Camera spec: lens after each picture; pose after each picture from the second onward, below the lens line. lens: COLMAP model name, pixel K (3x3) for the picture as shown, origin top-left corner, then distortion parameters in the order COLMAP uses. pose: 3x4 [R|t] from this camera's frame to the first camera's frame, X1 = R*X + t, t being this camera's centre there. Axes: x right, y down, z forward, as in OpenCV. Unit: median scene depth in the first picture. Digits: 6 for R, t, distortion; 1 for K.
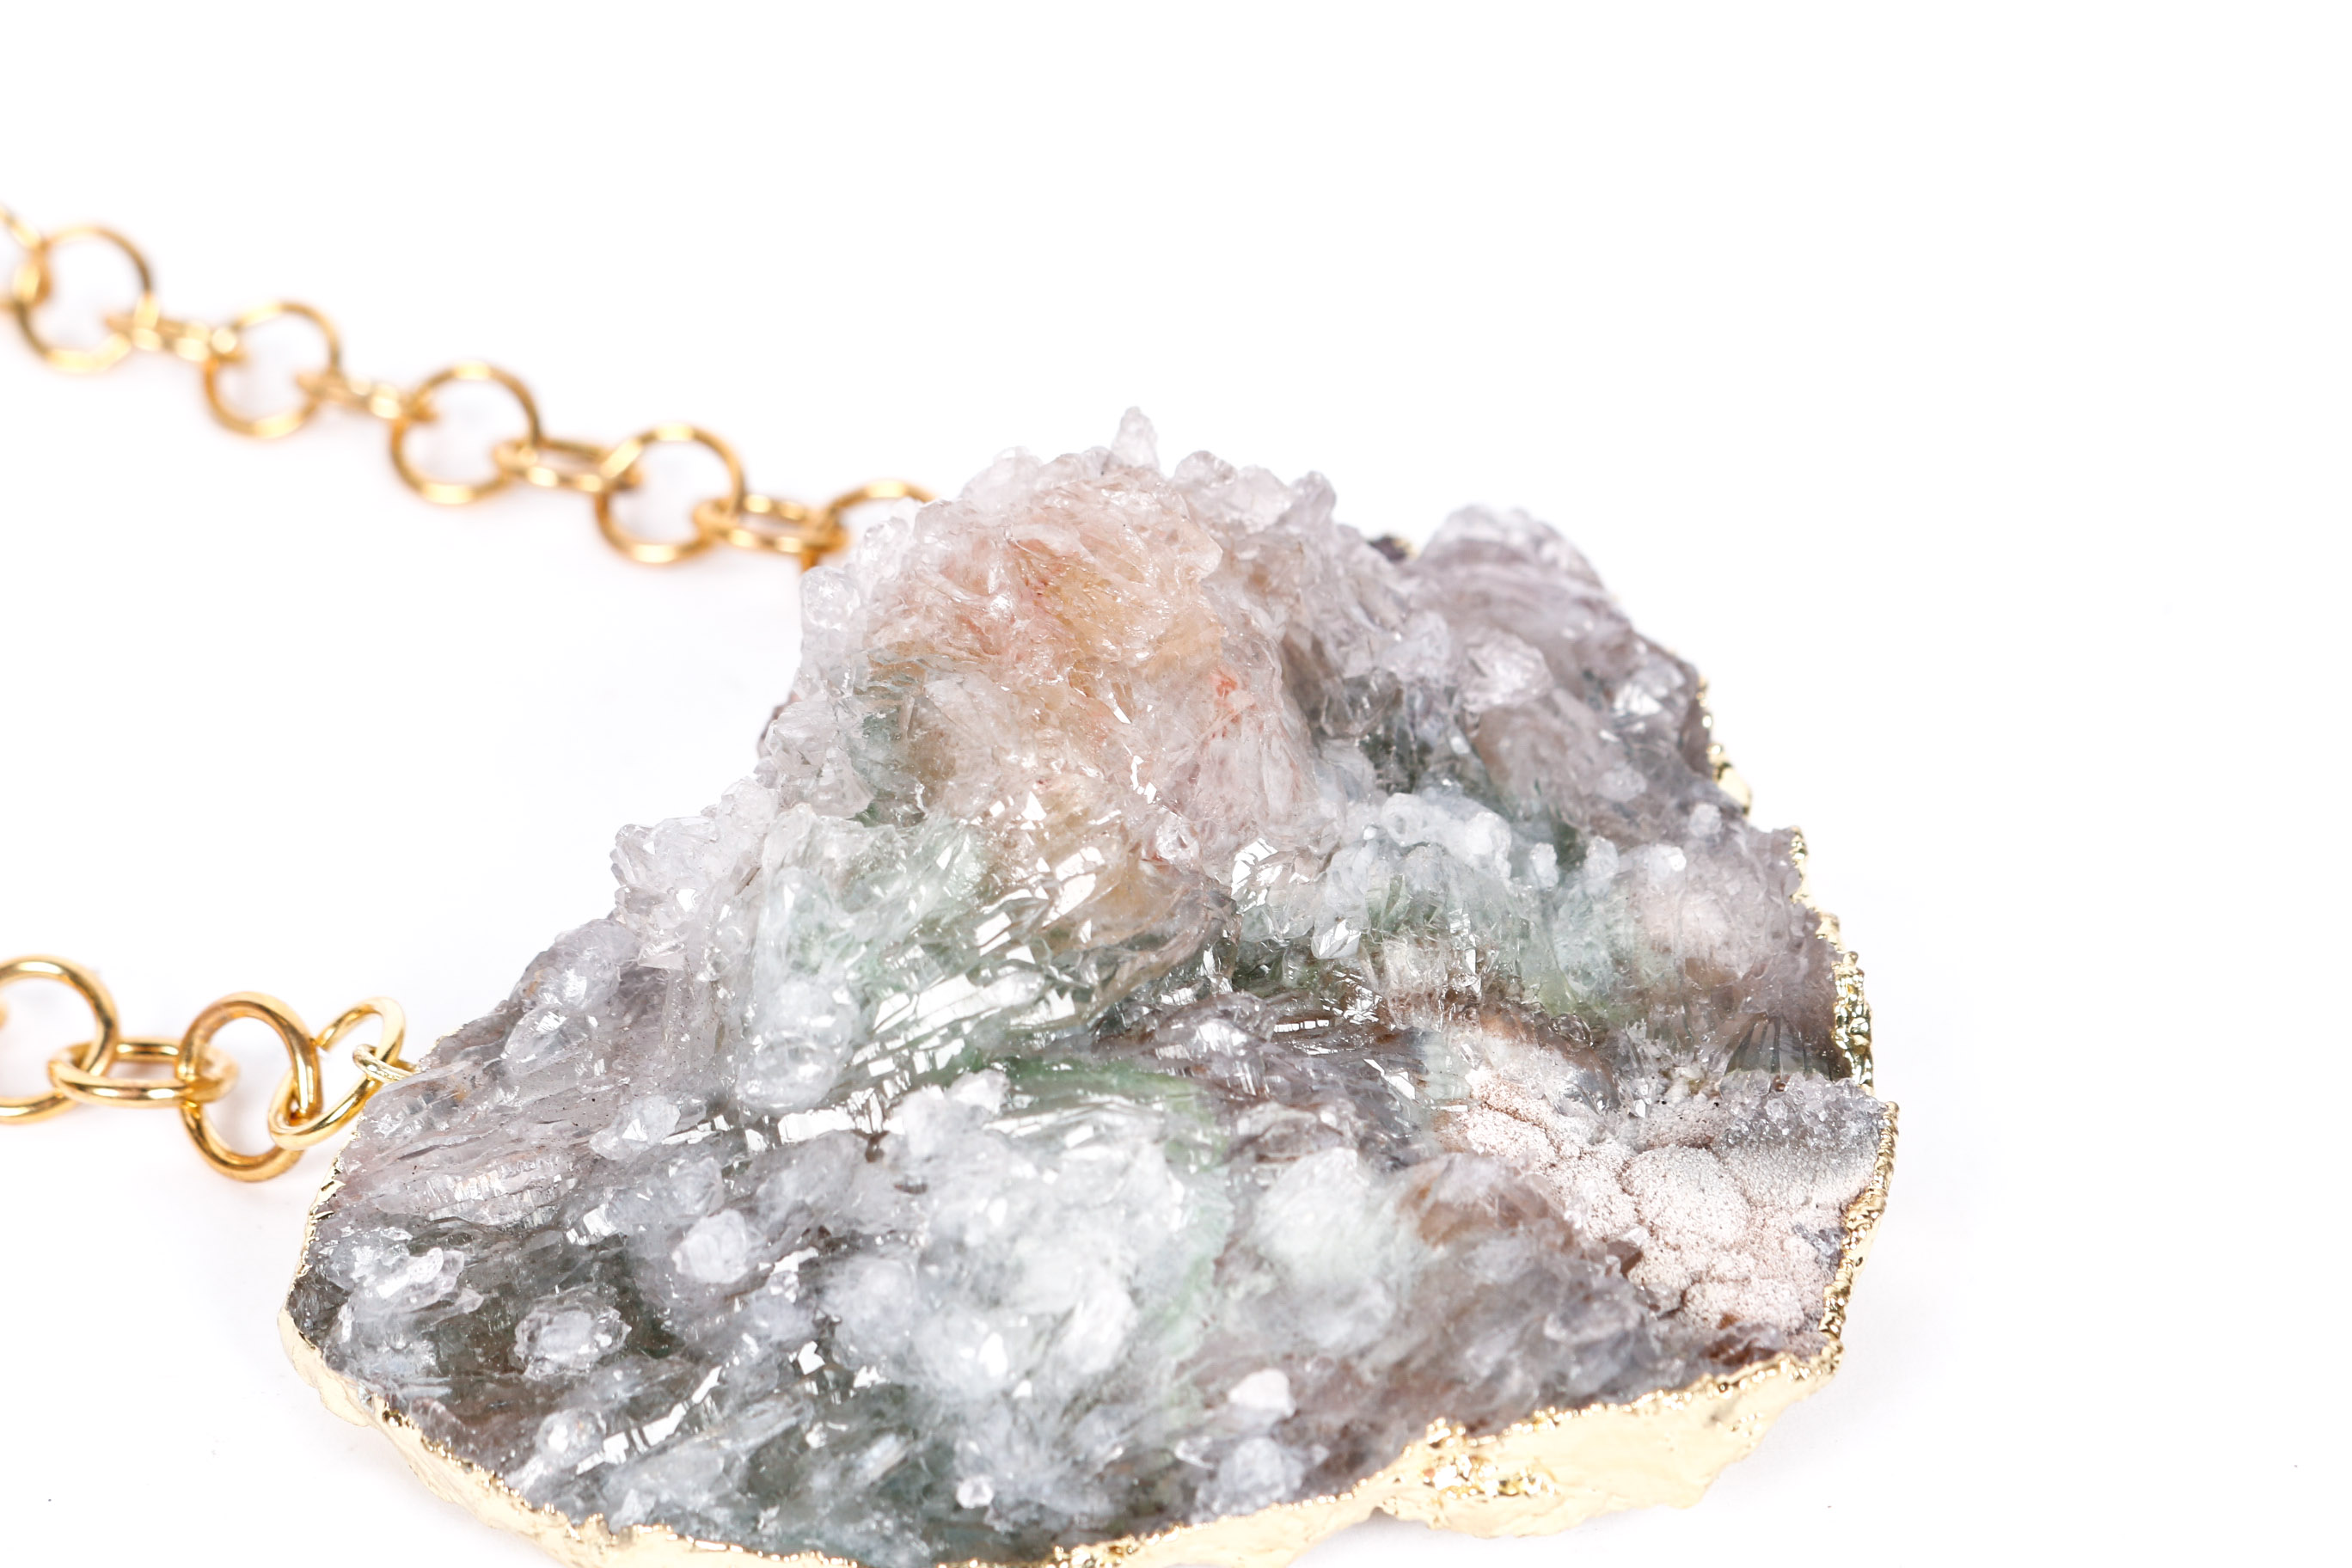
lens RADIAL K [[5397.8, 0, 1173.4], [0, 5397.8, 784.5], [0, 0, 1]] dist [0.017297, 0.000000]
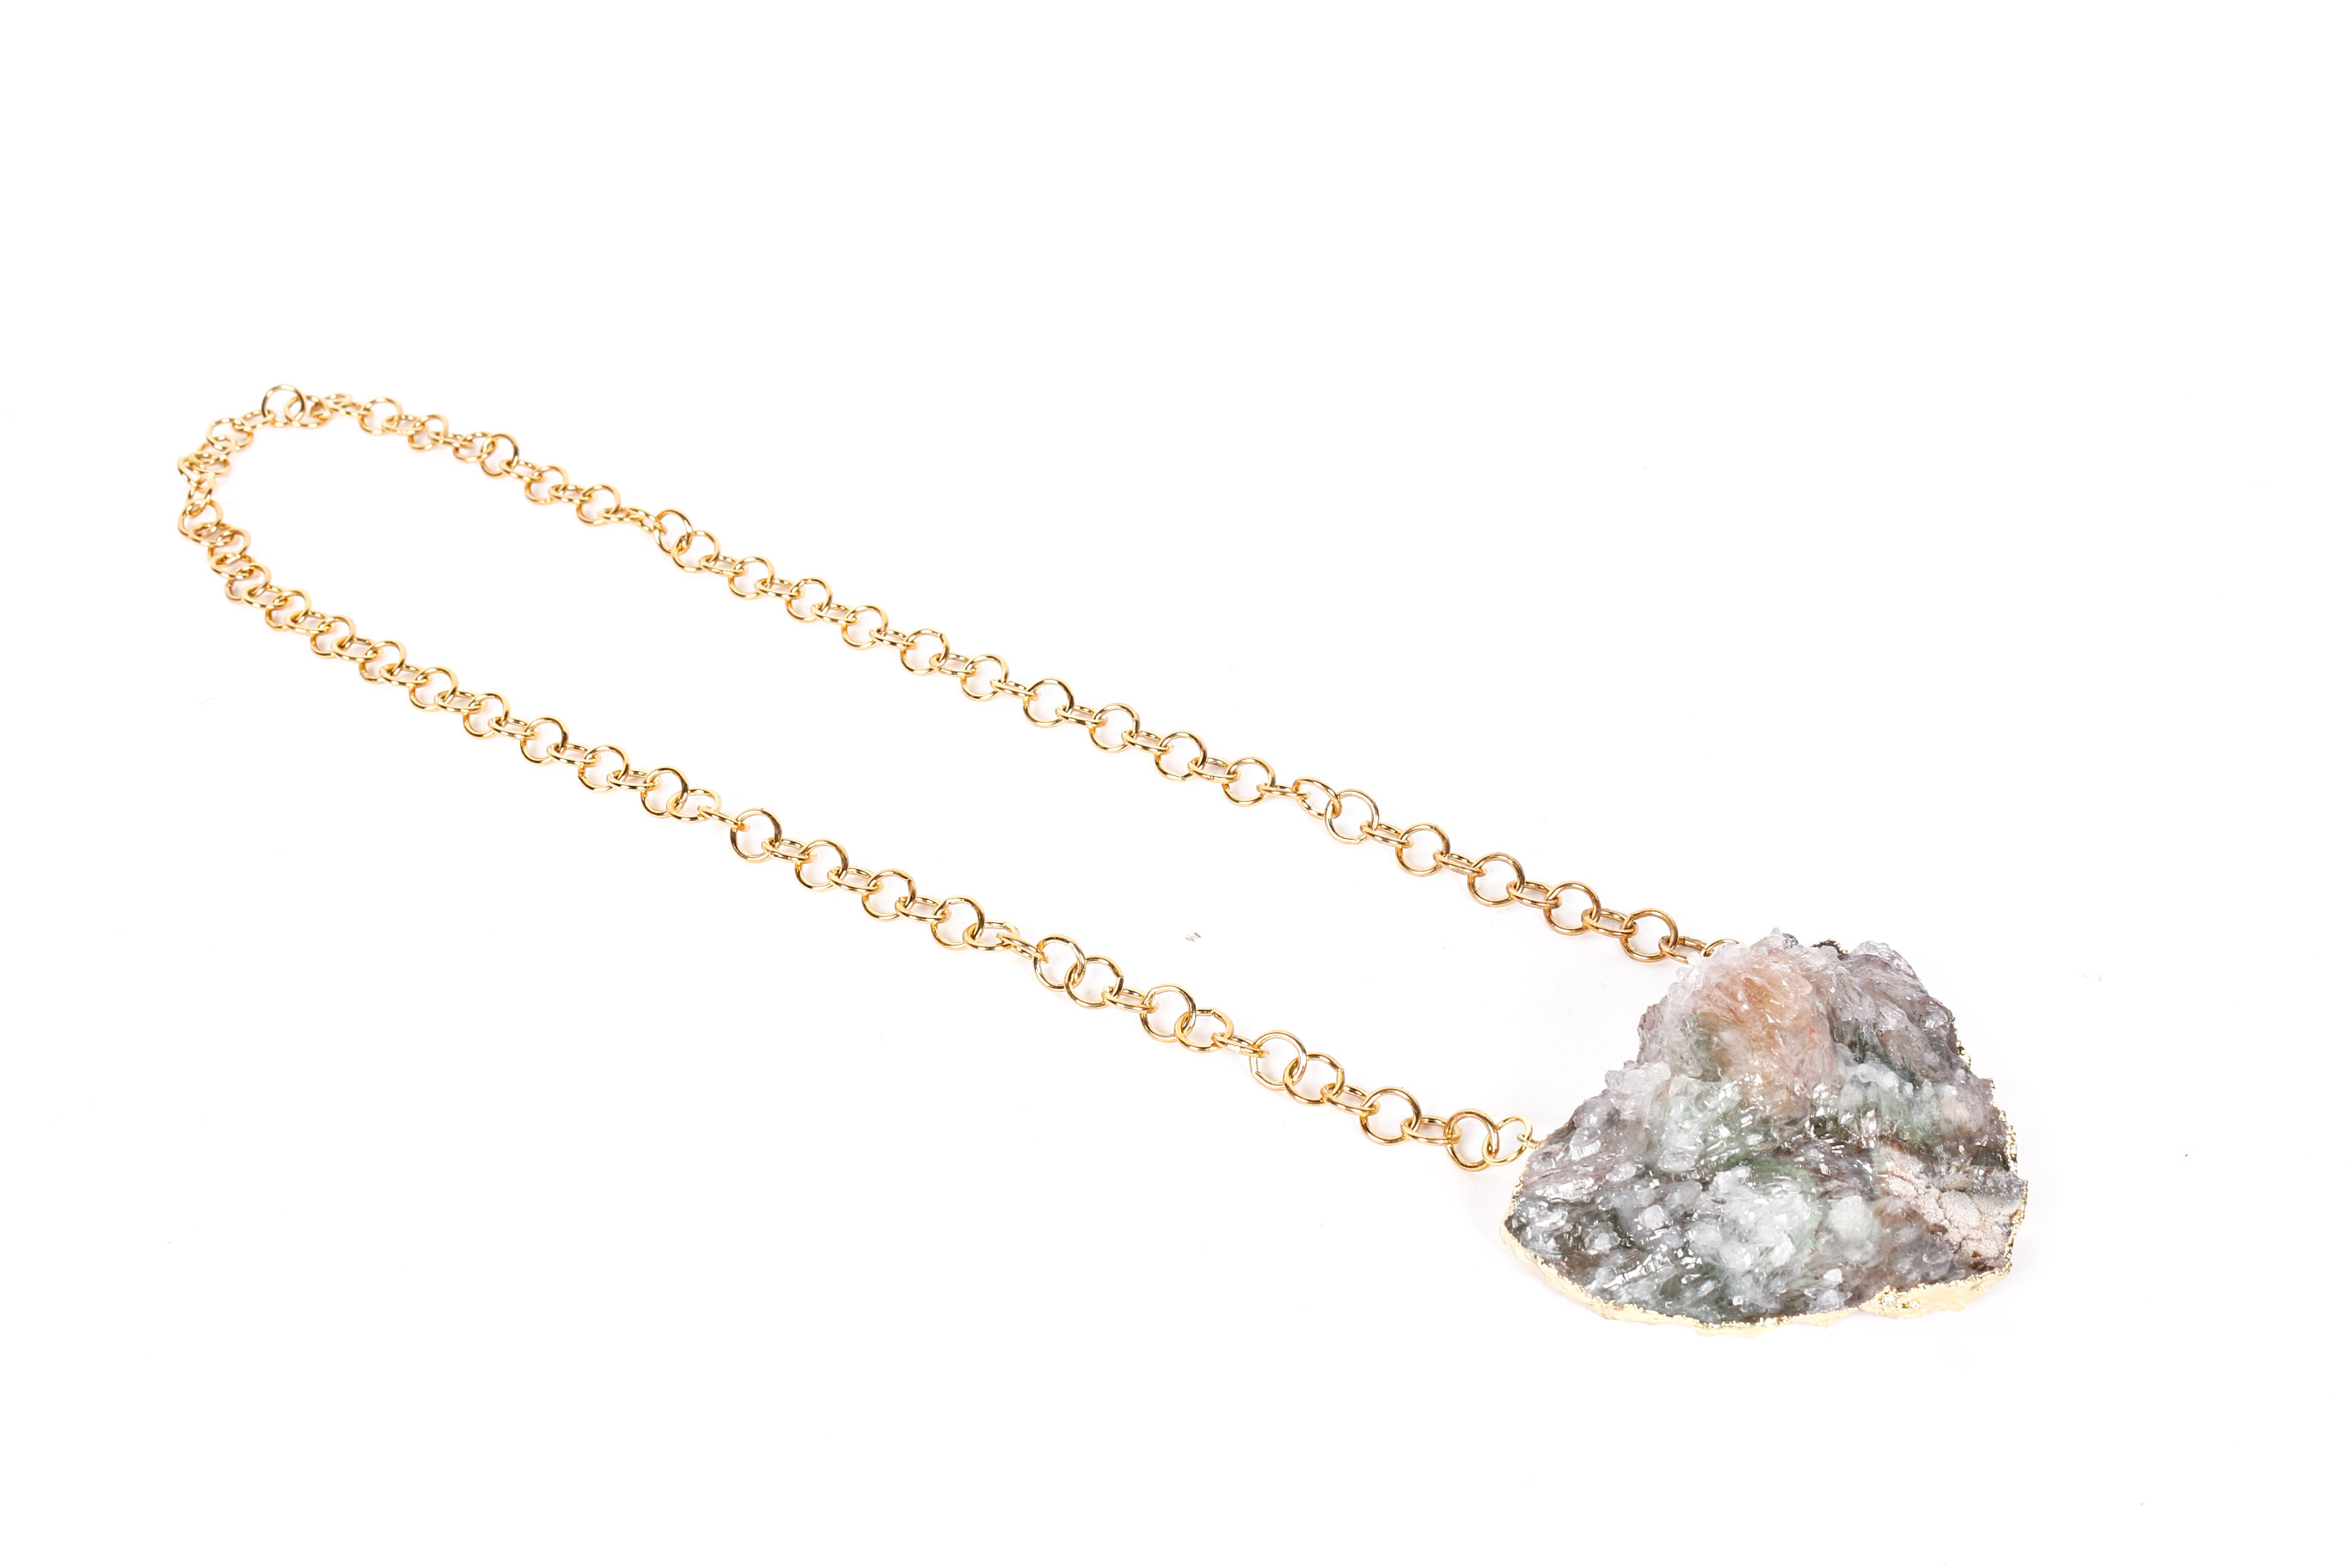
lens RADIAL K [[3152.4, 0, 1180.1], [0, 3152.4, 784.2], [0, 0, 1]] dist [-0.032258, 0.000000]
pose [[0.999192, 0.039956, -0.004393, -0.355642], [-0.039391, 0.995077, 0.090938, -0.314595], [0.008005, -0.090691, 0.995847, -0.785545]]
